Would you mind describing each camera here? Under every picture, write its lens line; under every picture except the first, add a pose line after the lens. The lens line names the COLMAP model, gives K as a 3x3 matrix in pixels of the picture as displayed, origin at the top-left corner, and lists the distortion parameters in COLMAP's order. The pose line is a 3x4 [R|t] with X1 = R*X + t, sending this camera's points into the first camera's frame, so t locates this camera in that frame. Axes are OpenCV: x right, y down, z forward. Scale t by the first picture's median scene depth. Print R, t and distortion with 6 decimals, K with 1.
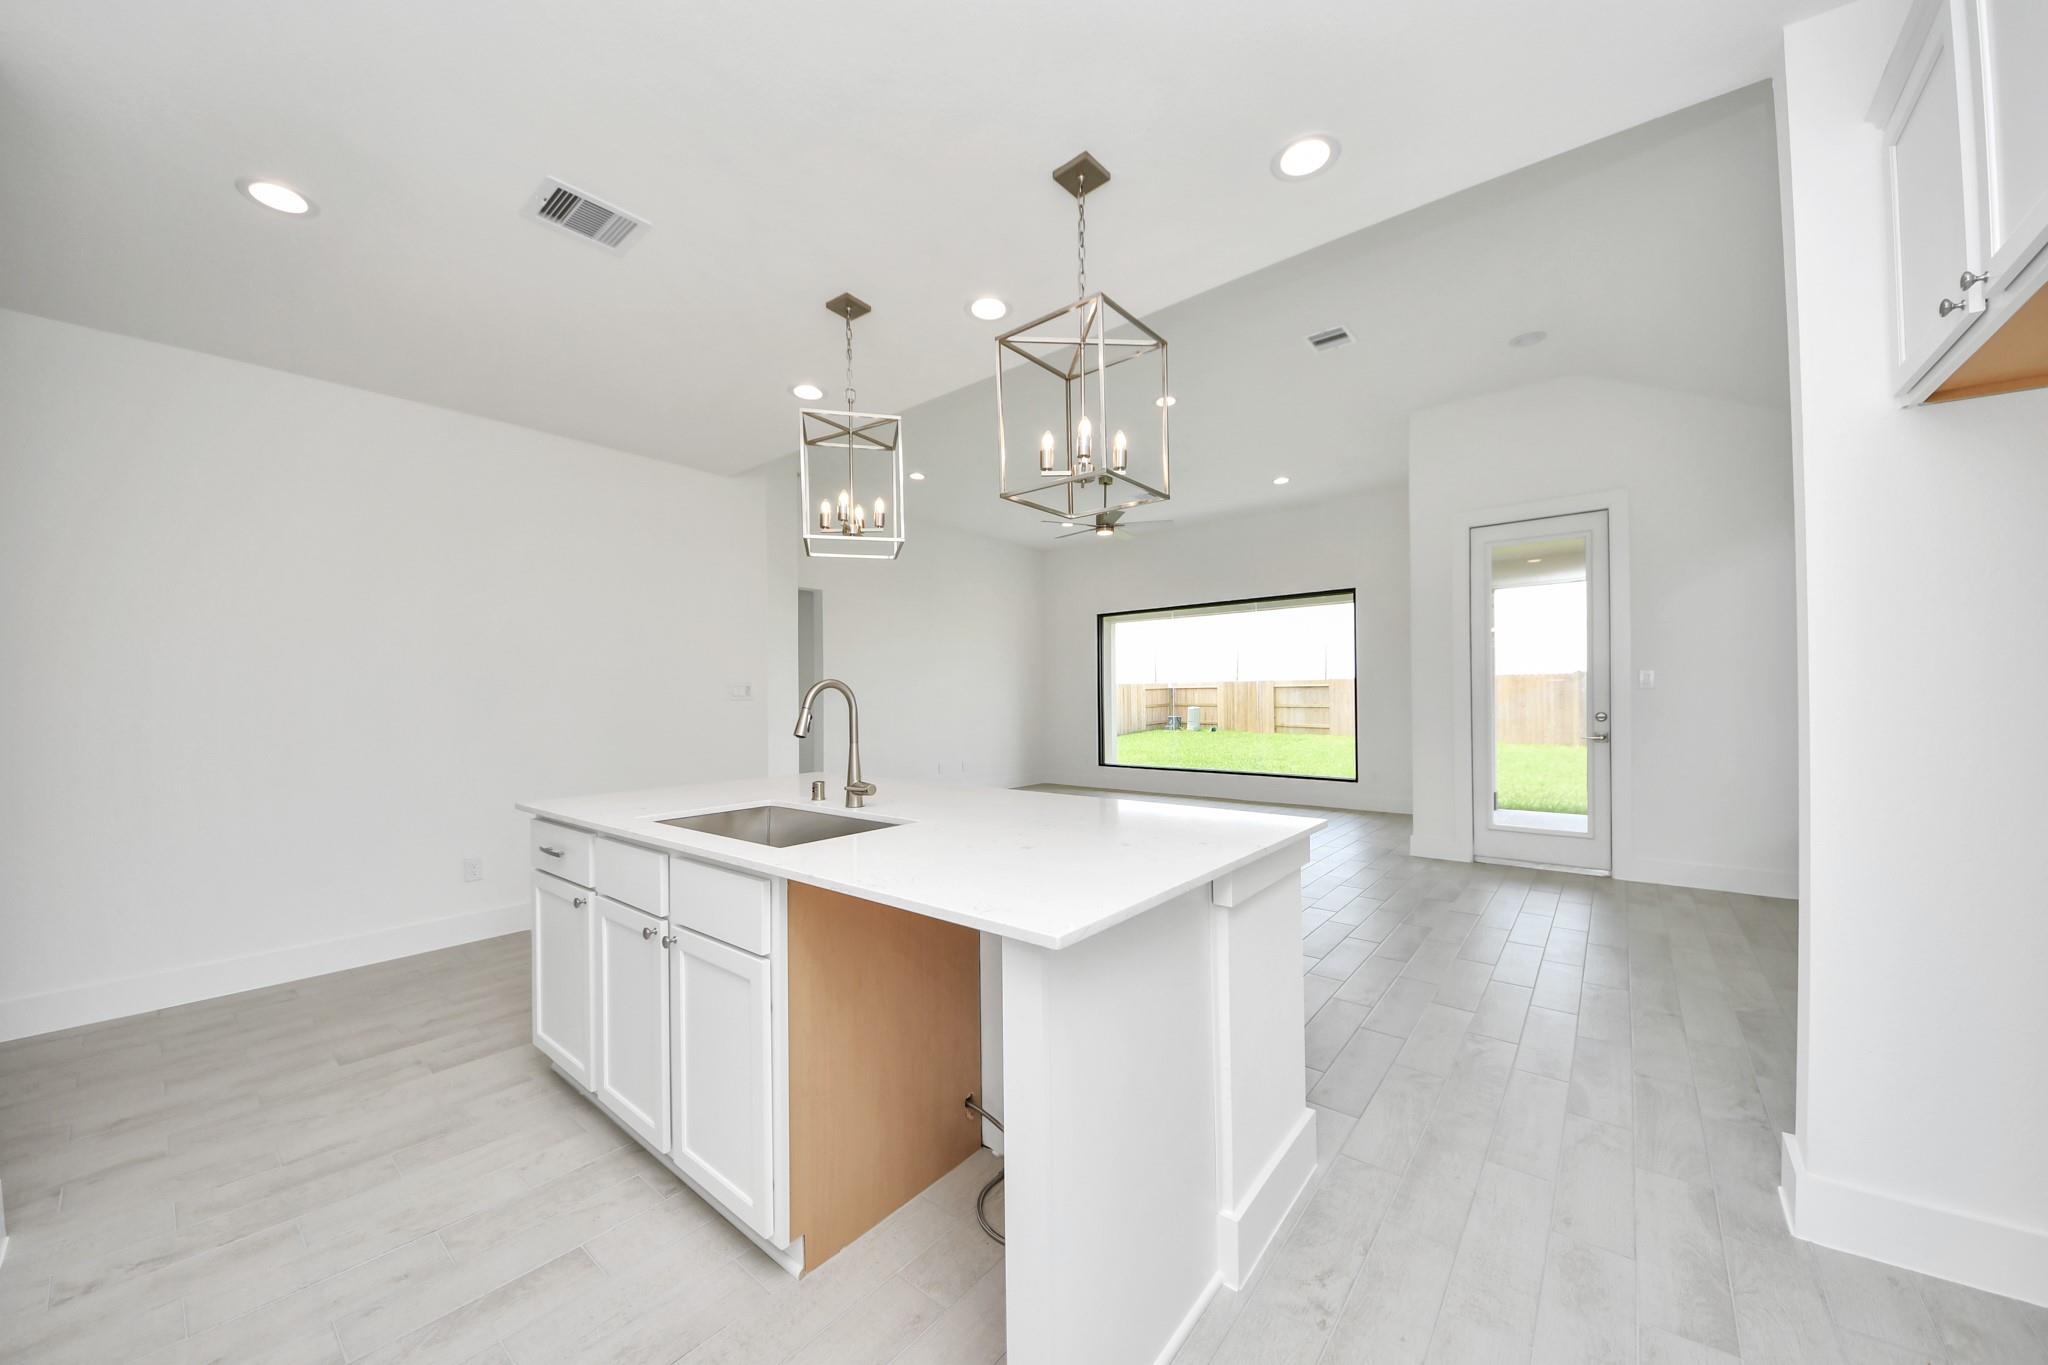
lens RADIAL K [[725.0, 0, 1009.3], [0, 725.0, 684.7], [0, 0, 1]] dist [-0.000529, -0.000478]
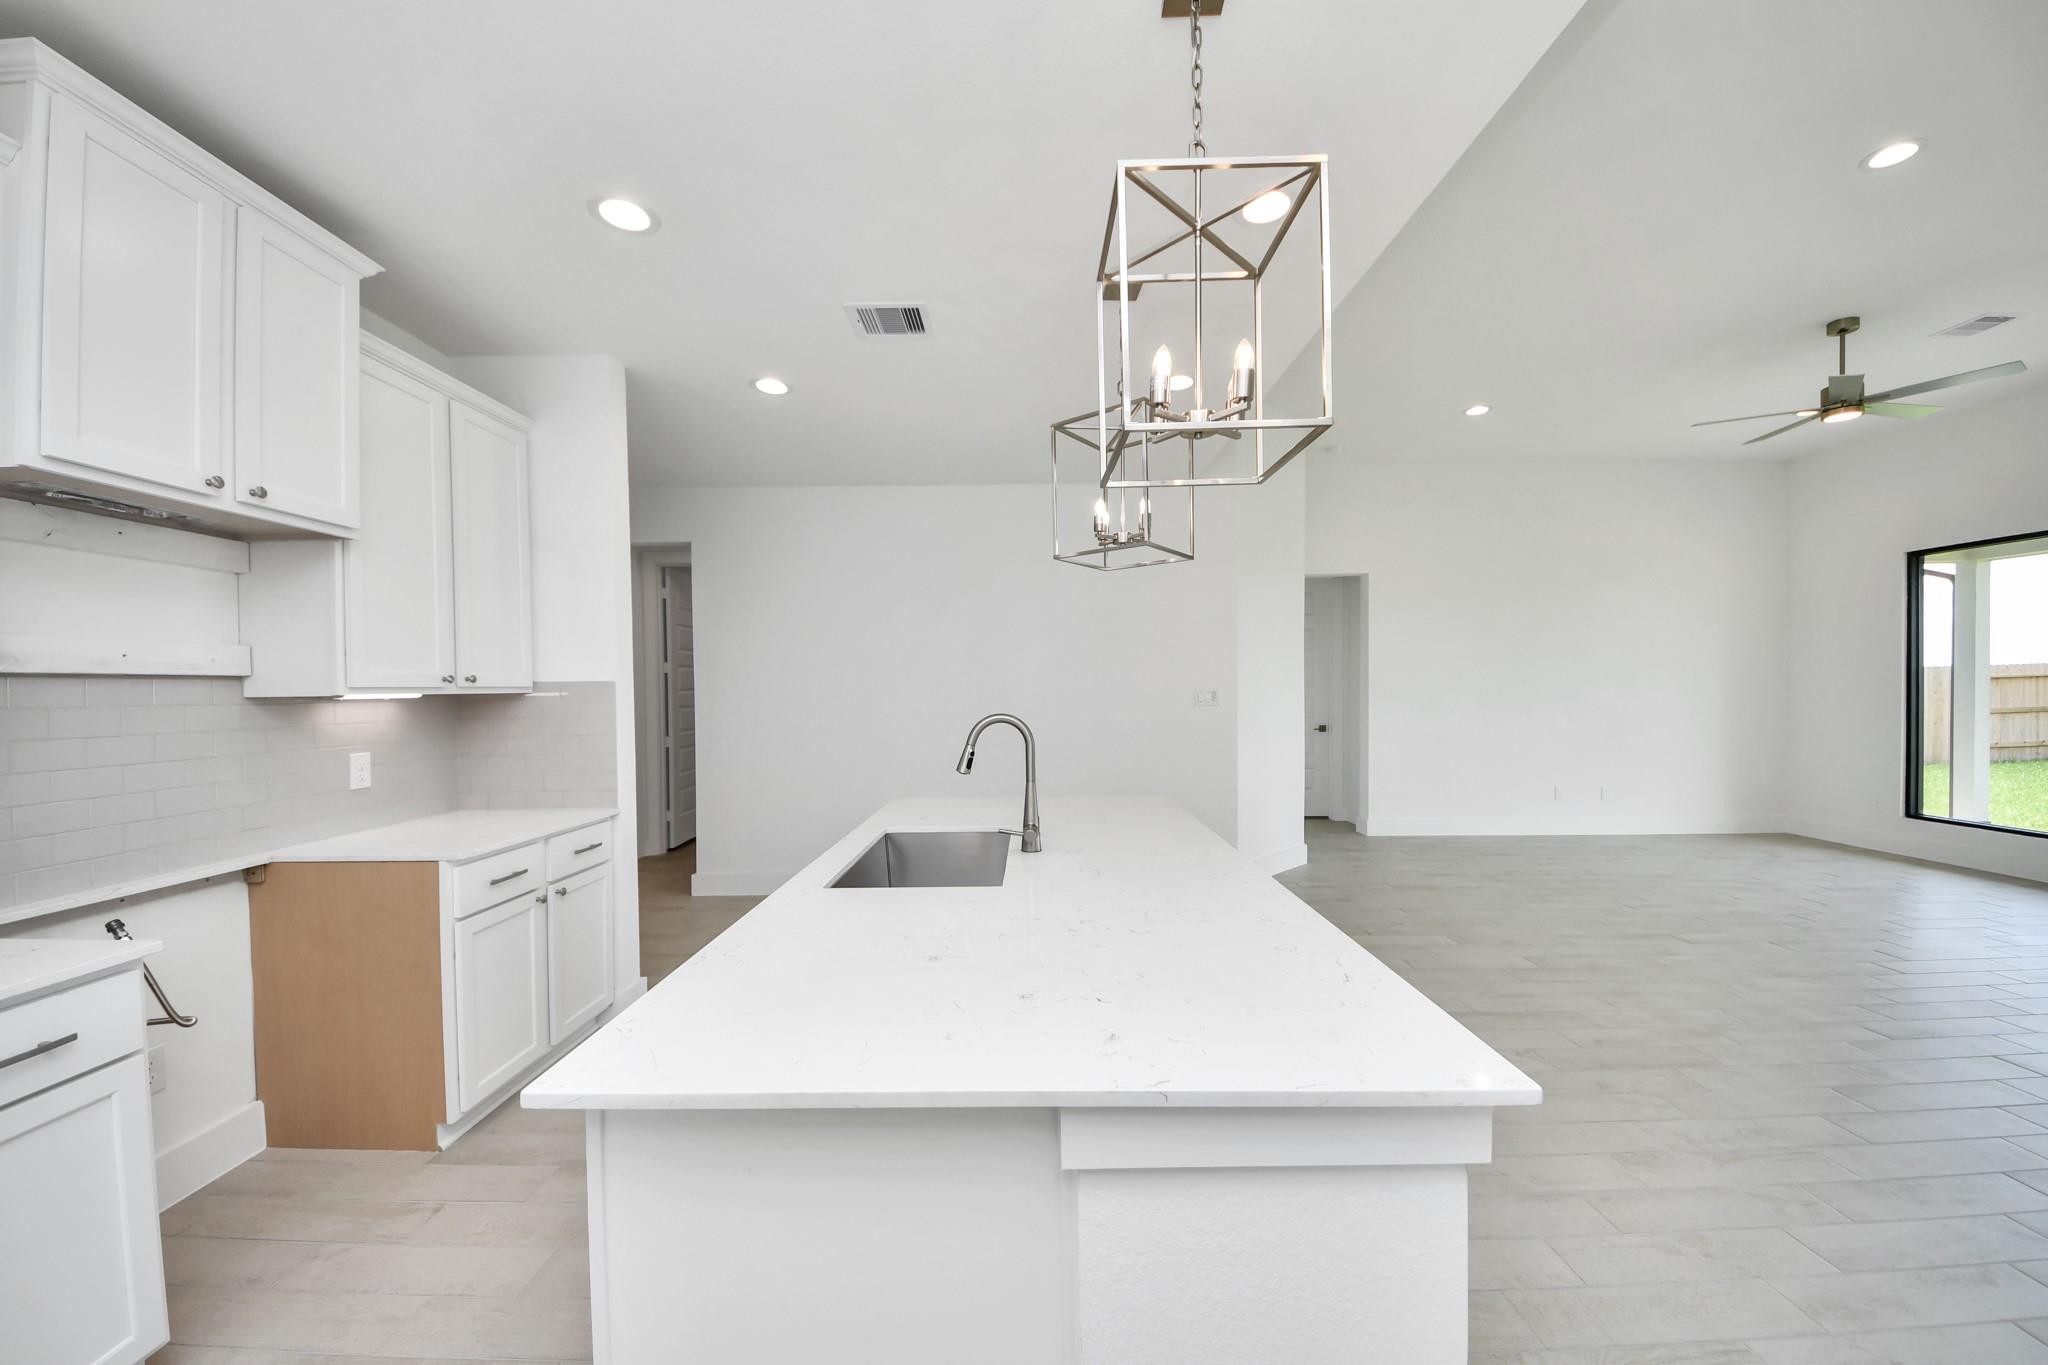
lens RADIAL K [[725.0, 0, 1023.7], [0, 725.0, 682.6], [0, 0, 1]] dist [-0.000529, -0.000478]
pose [[0.642902, -0.003395, -0.765941, 0.154861], [0.016778, 0.999813, 0.009651, -0.016676], [0.765765, -0.019056, 0.642838, 0.133727]]
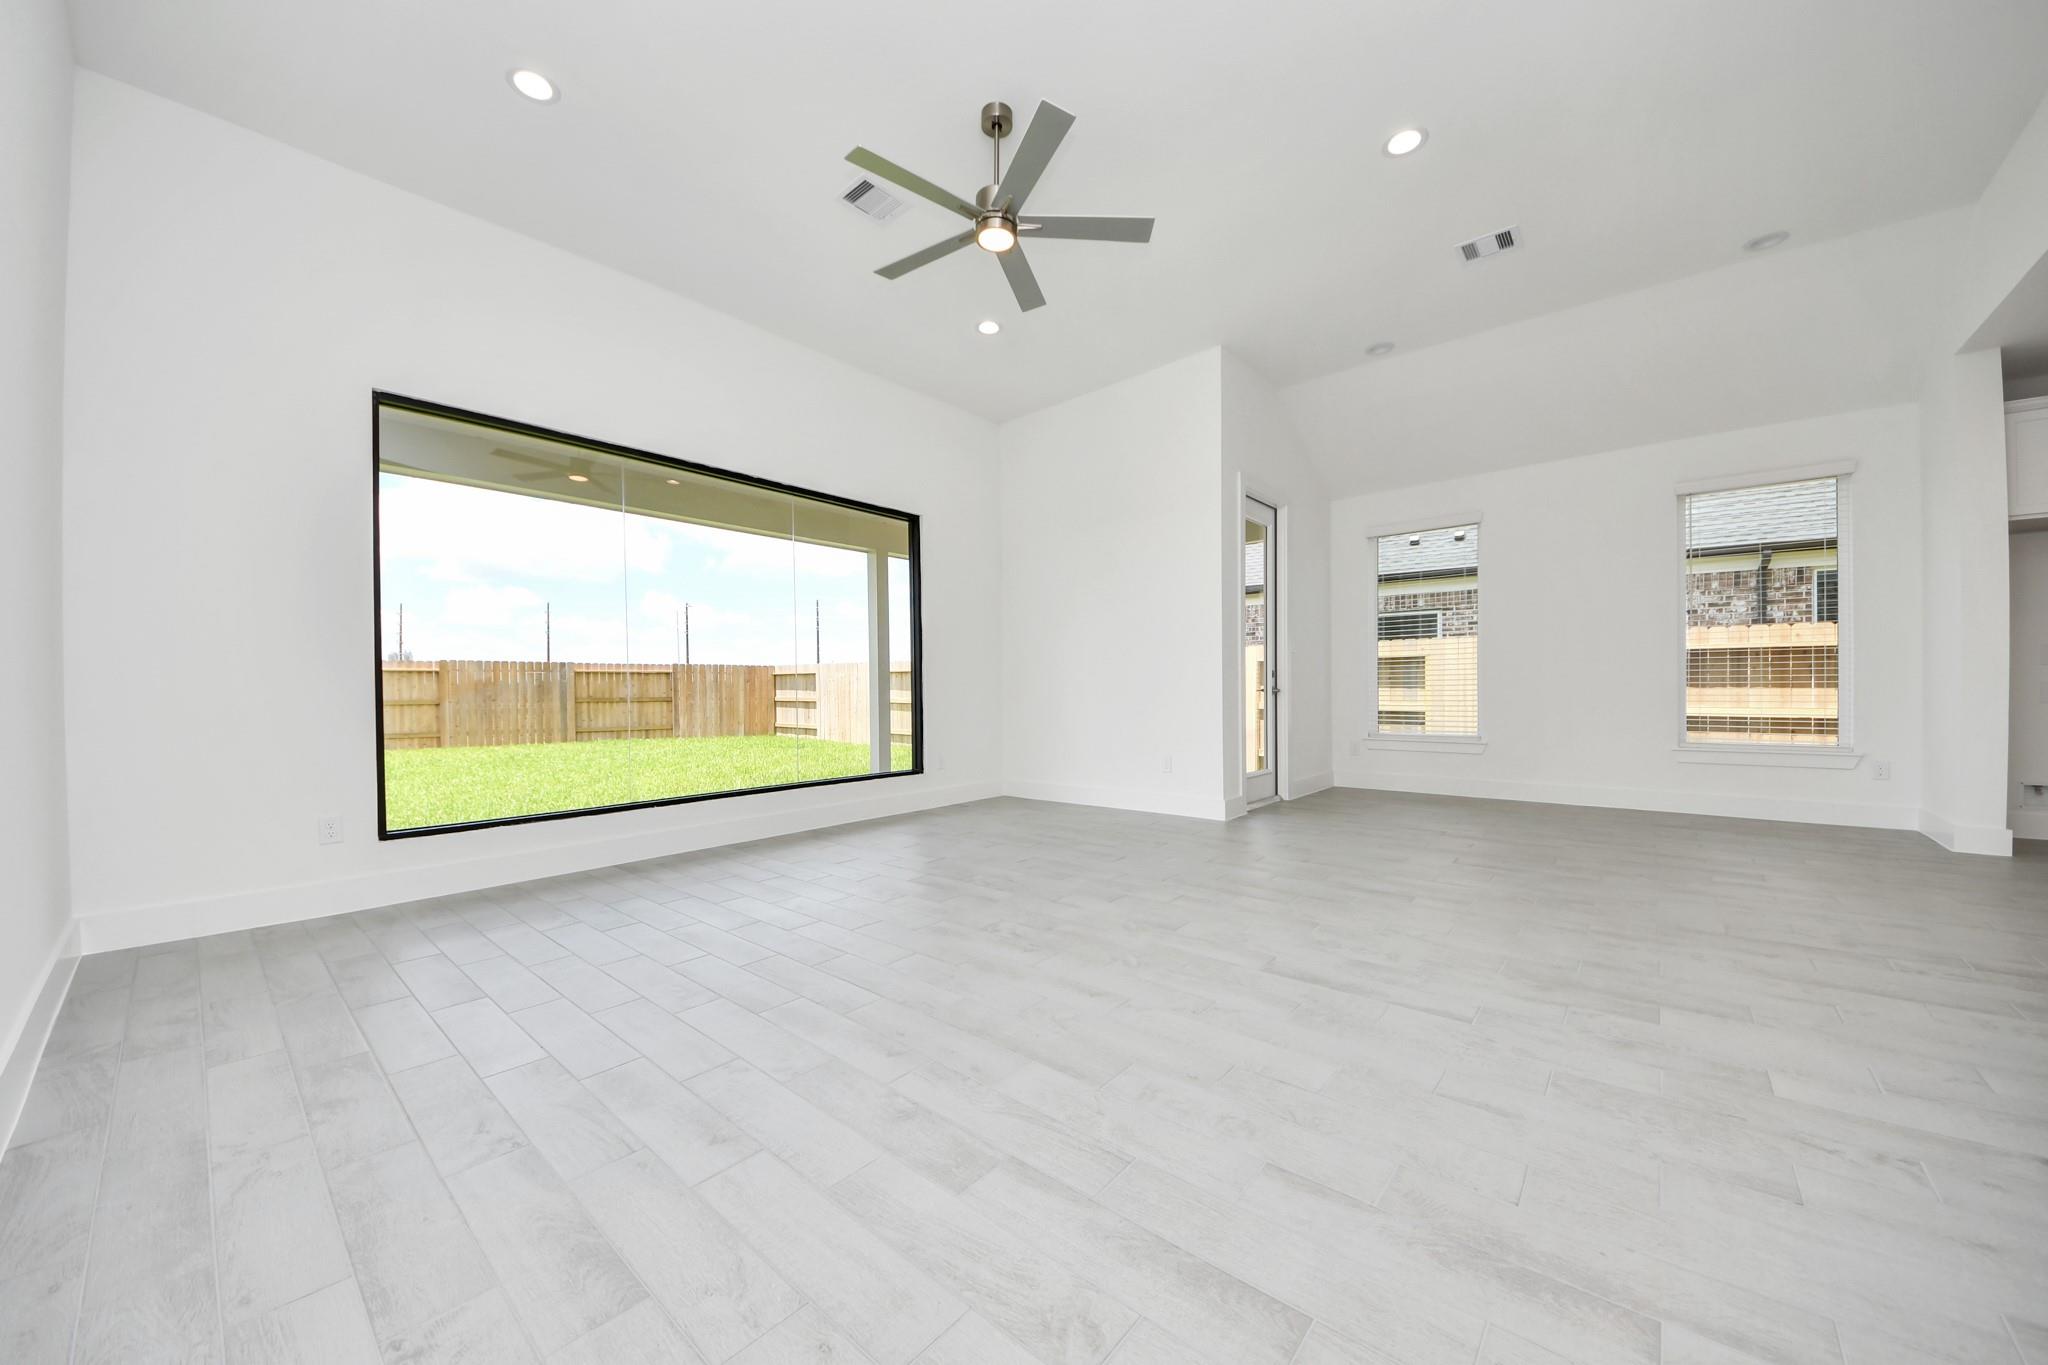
lens RADIAL K [[725.0, 0, 1016.6], [0, 725.0, 690.2], [0, 0, 1]] dist [-0.000529, -0.000478]
pose [[0.011214, 0.012022, 0.999865, -0.294713], [-0.006878, 0.999905, -0.011945, 0.061509], [-0.999913, -0.006743, 0.011296, 0.970648]]
